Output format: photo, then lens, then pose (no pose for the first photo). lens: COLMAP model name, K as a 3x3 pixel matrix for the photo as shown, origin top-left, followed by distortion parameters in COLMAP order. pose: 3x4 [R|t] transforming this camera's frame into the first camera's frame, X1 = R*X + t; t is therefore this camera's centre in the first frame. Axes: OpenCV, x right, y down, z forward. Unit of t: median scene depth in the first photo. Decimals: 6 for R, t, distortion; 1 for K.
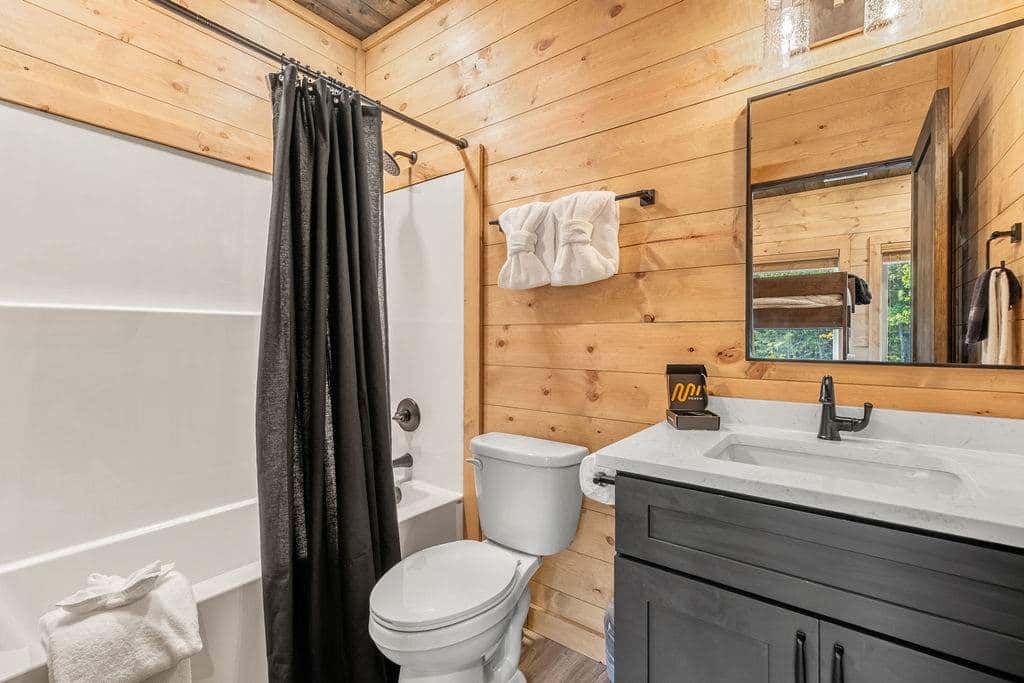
lens RADIAL K [[452.0, 0, 508.7], [0, 452.0, 342.9], [0, 0, 1]] dist [0.000507, -0.000194]
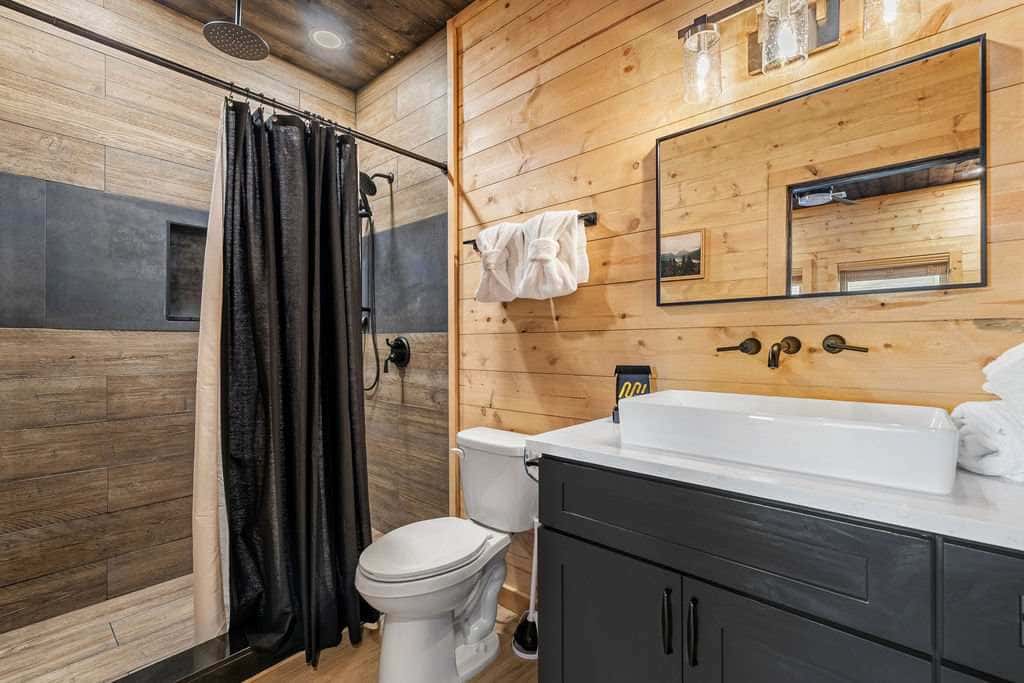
lens RADIAL K [[452.0, 0, 515.4], [0, 452.0, 345.7], [0, 0, 1]] dist [0.000507, -0.000194]
pose [[0.994745, -0.001606, -0.102375, 0.216405], [0.001869, 0.999995, 0.002470, -0.004568], [0.102371, -0.002648, 0.994743, -0.146259]]
